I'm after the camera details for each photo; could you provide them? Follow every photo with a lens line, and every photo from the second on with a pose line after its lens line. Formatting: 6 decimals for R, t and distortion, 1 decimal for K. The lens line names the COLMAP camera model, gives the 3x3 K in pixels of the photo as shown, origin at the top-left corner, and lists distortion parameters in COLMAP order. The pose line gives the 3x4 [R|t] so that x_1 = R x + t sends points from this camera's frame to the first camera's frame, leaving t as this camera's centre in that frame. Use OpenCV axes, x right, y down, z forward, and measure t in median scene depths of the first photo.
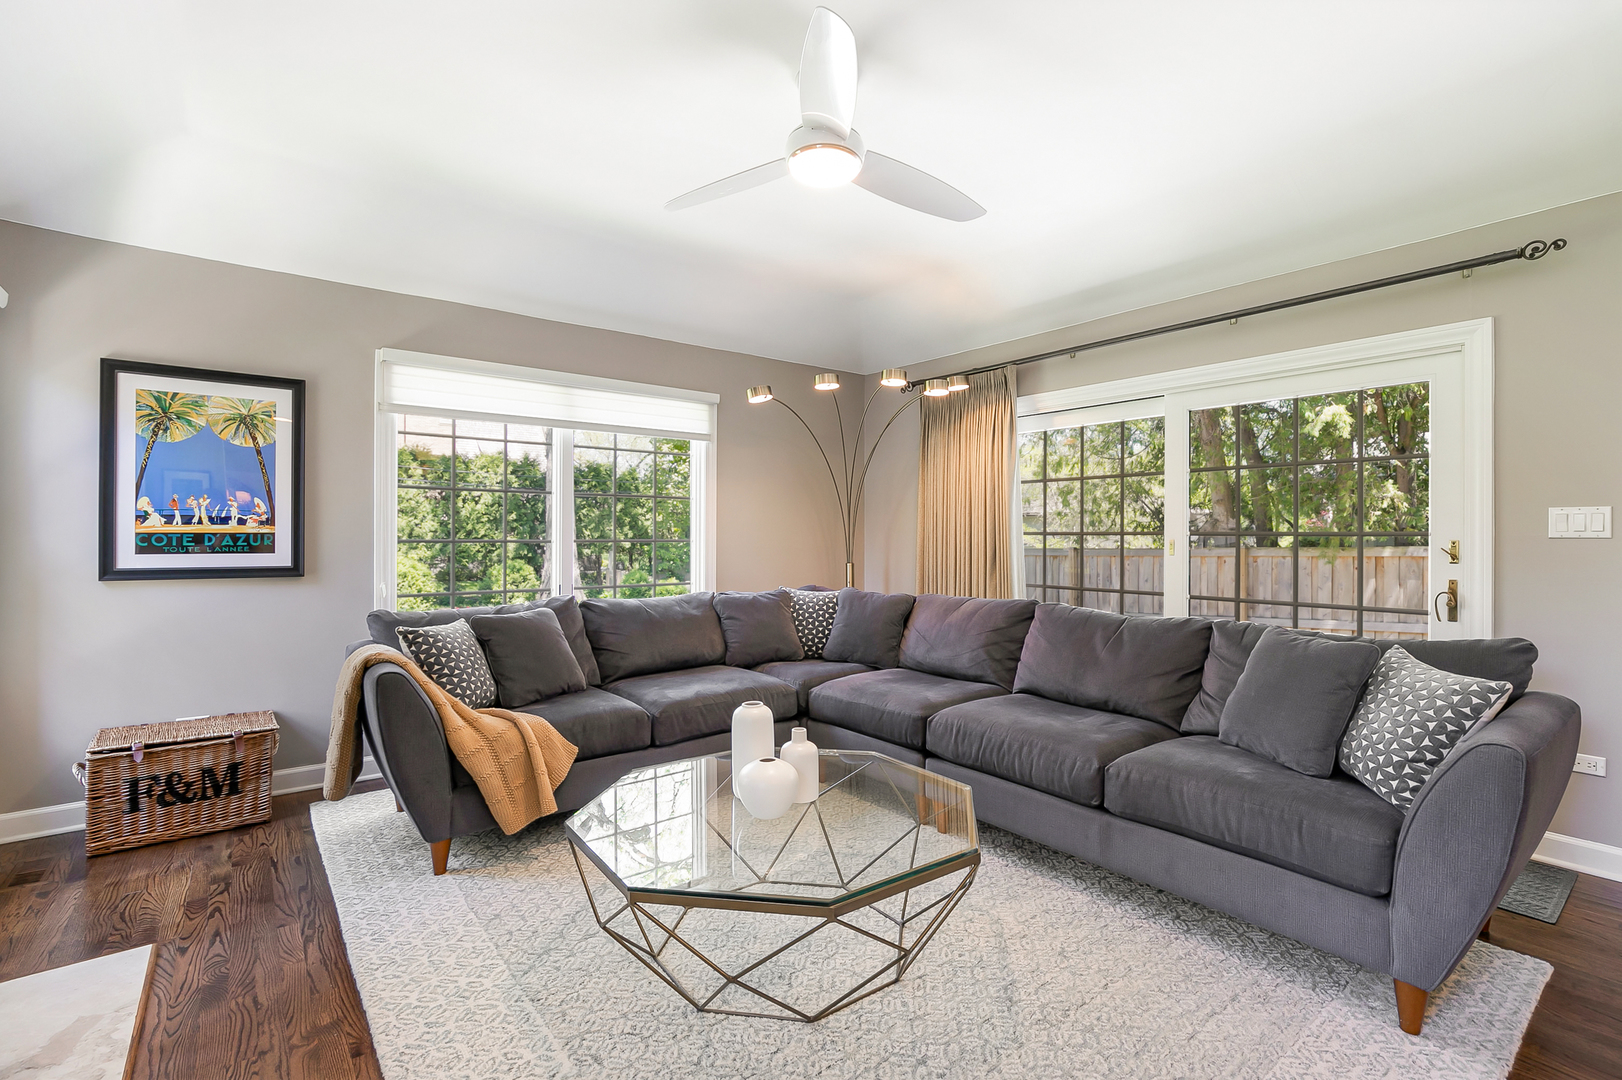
lens RADIAL K [[733.6, 0, 808.3], [0, 733.6, 535.2], [0, 0, 1]] dist [-0.019687, 0.004619]
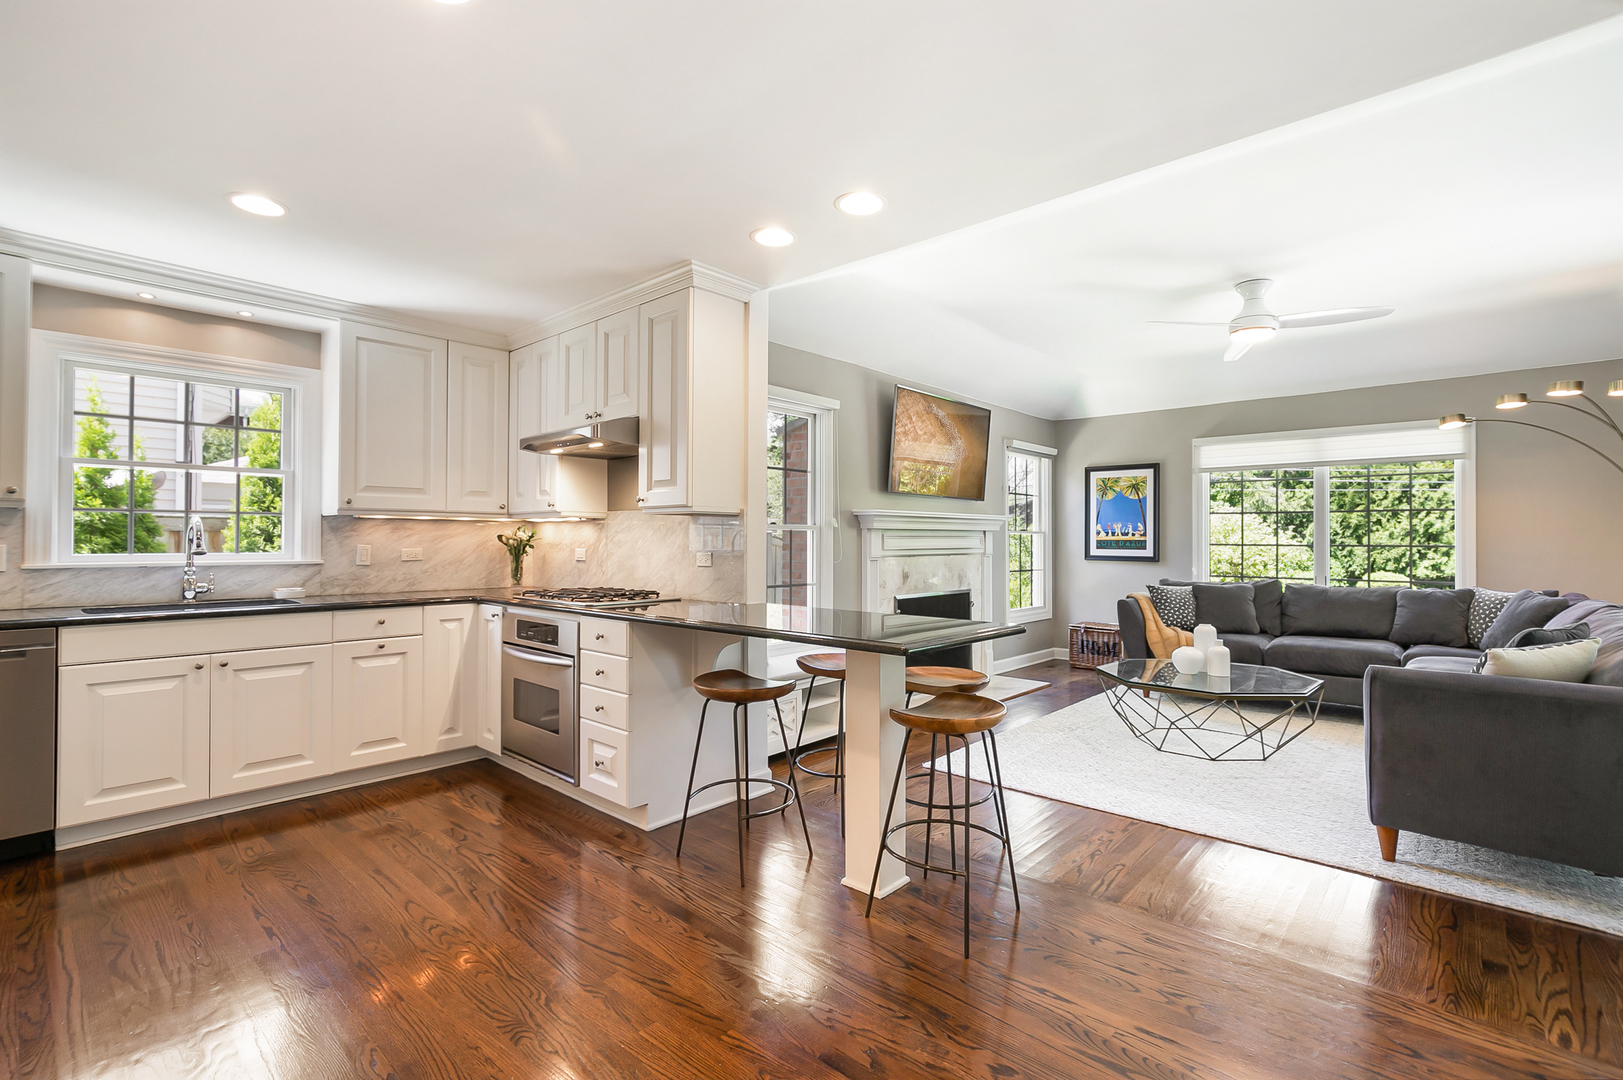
lens RADIAL K [[734.1, 0, 826.2], [0, 734.1, 537.9], [0, 0, 1]] dist [-0.019687, 0.004619]
pose [[0.173851, -0.004011, -0.984764, 1.150384], [-0.003837, 0.999981, -0.004750, 0.004353], [0.984764, 0.004605, 0.173833, -0.245346]]
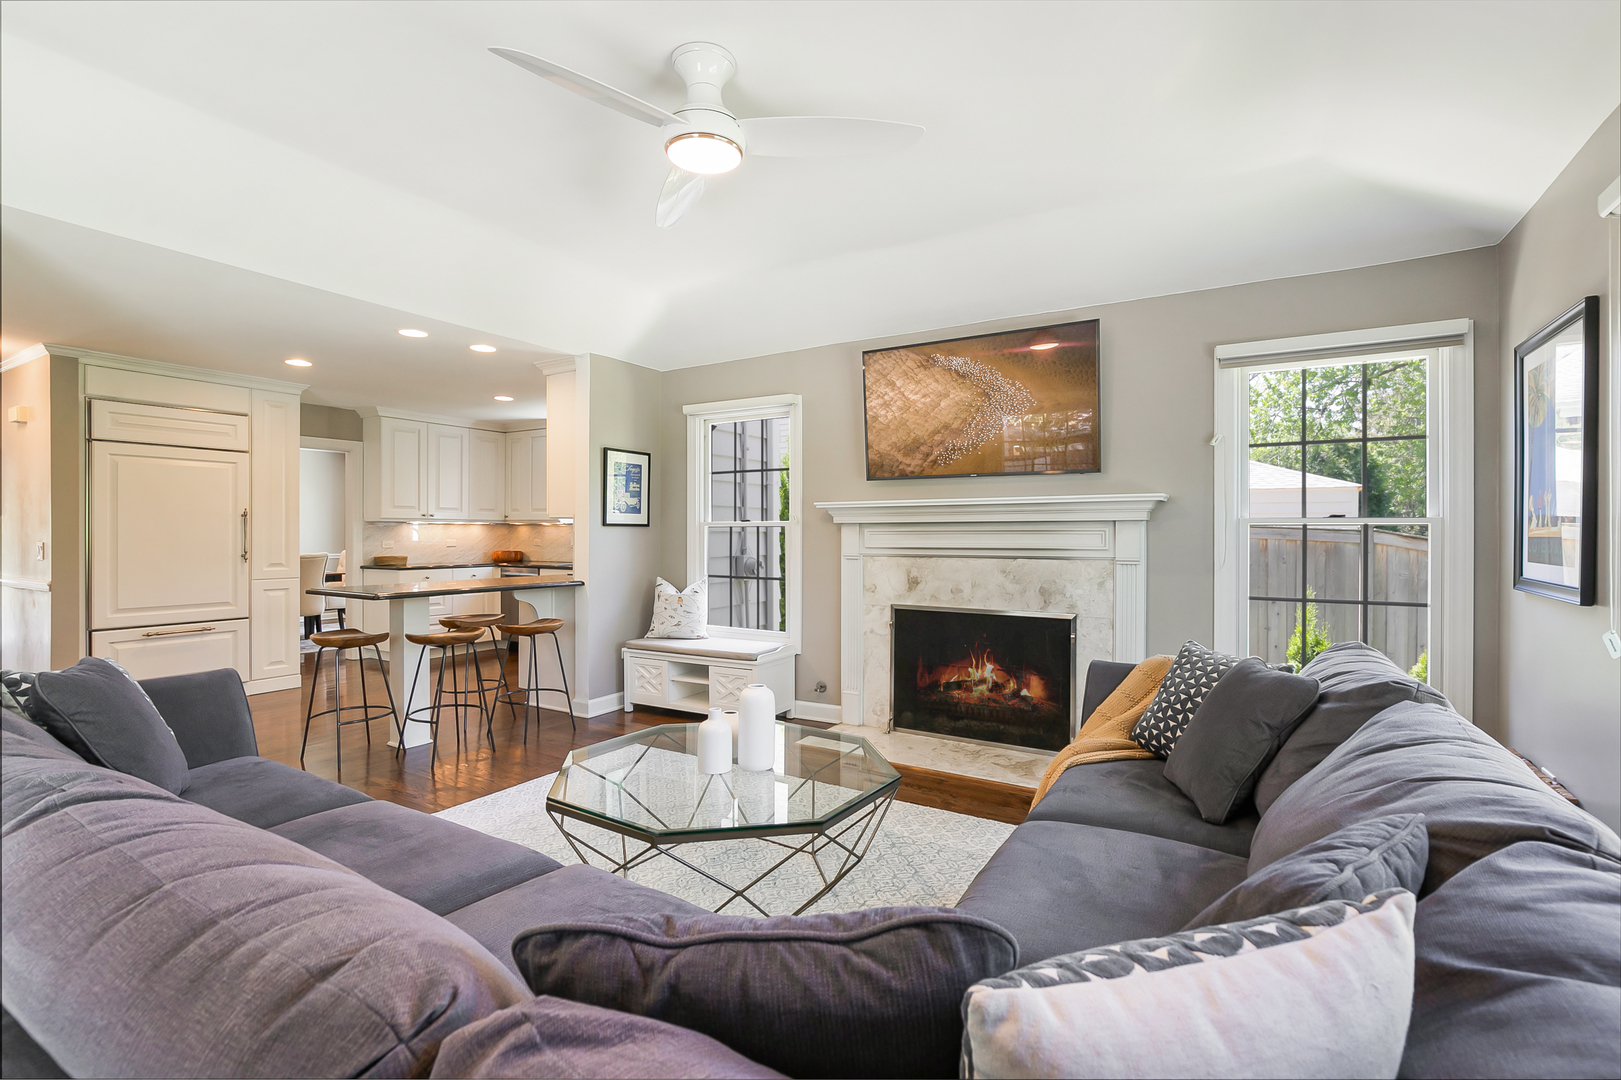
lens RADIAL K [[733.2, 0, 816.5], [0, 733.2, 535.3], [0, 0, 1]] dist [-0.019687, 0.004619]
pose [[-0.935223, -0.002212, -0.354054, 0.157945], [-0.003968, 0.999983, 0.004234, -0.006569], [0.354038, 0.005365, -0.935216, 1.426023]]
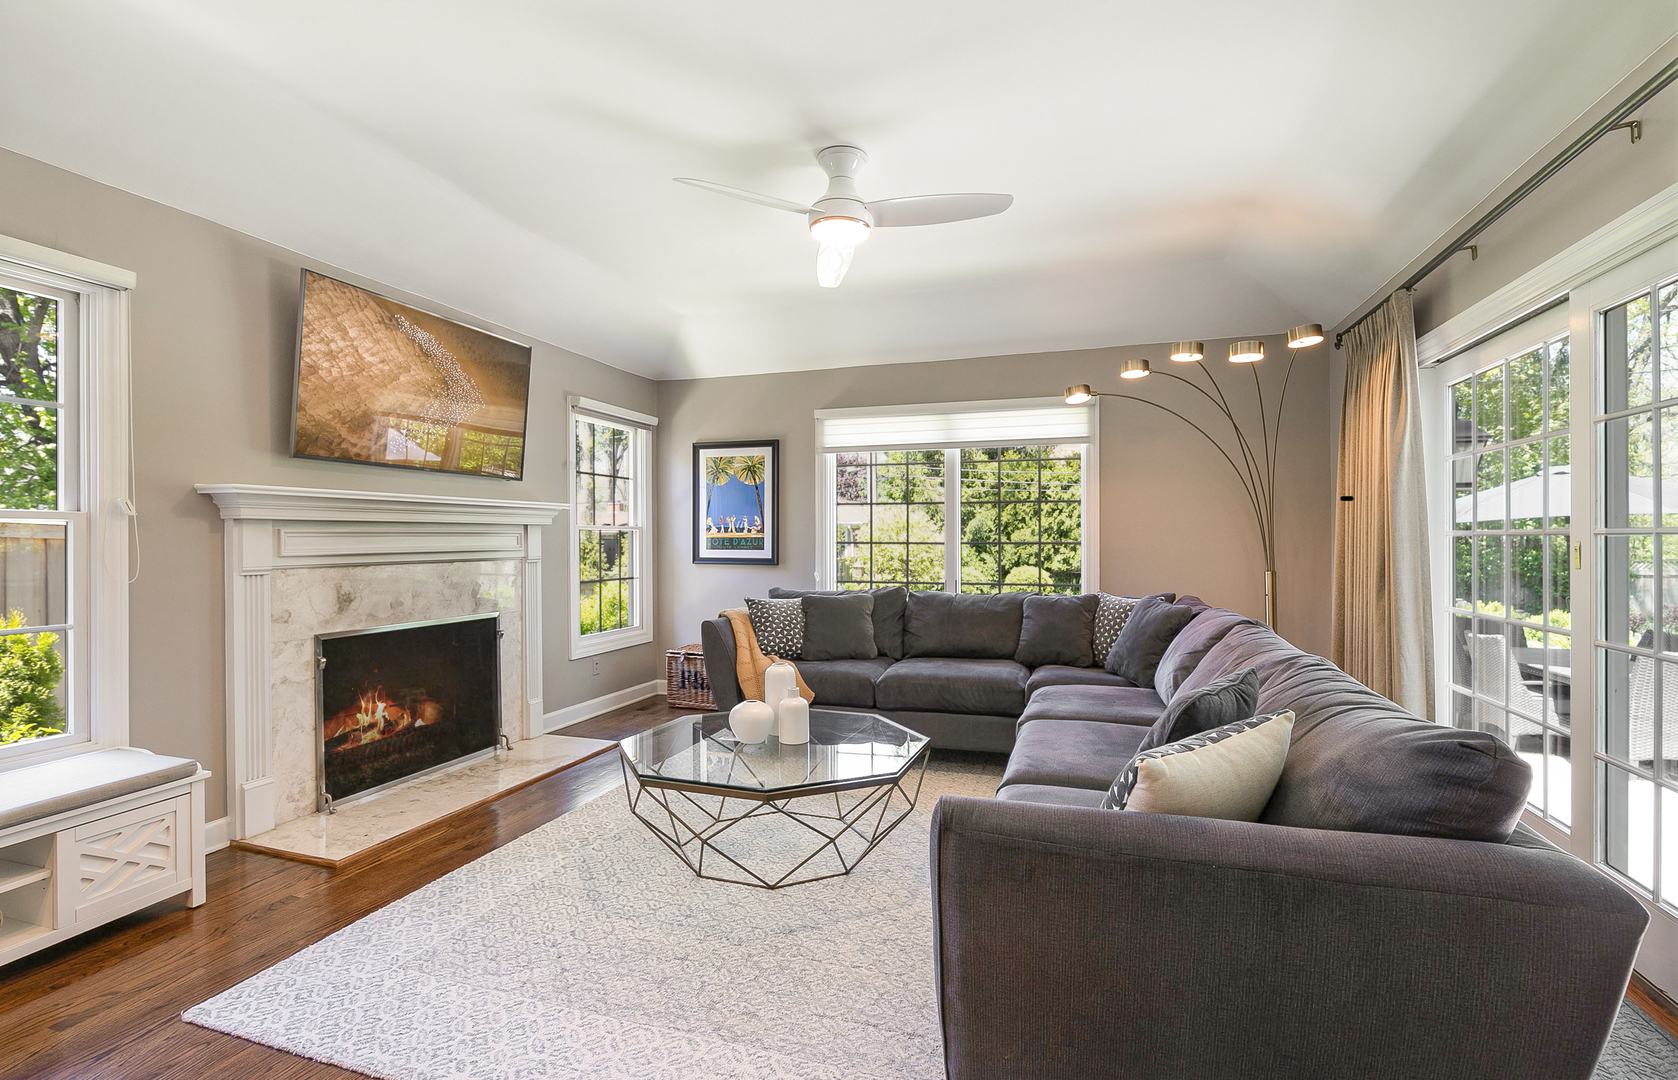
lens RADIAL K [[761.0, 0, 849.5], [0, 761.0, 540.8], [0, 0, 1]] dist [-0.010977, -0.000186]
pose [[0.560708, -0.000404, -0.828014, 0.770177], [0.002090, 0.999997, 0.000927, 0.003189], [0.828011, -0.002251, 0.560707, 0.220518]]
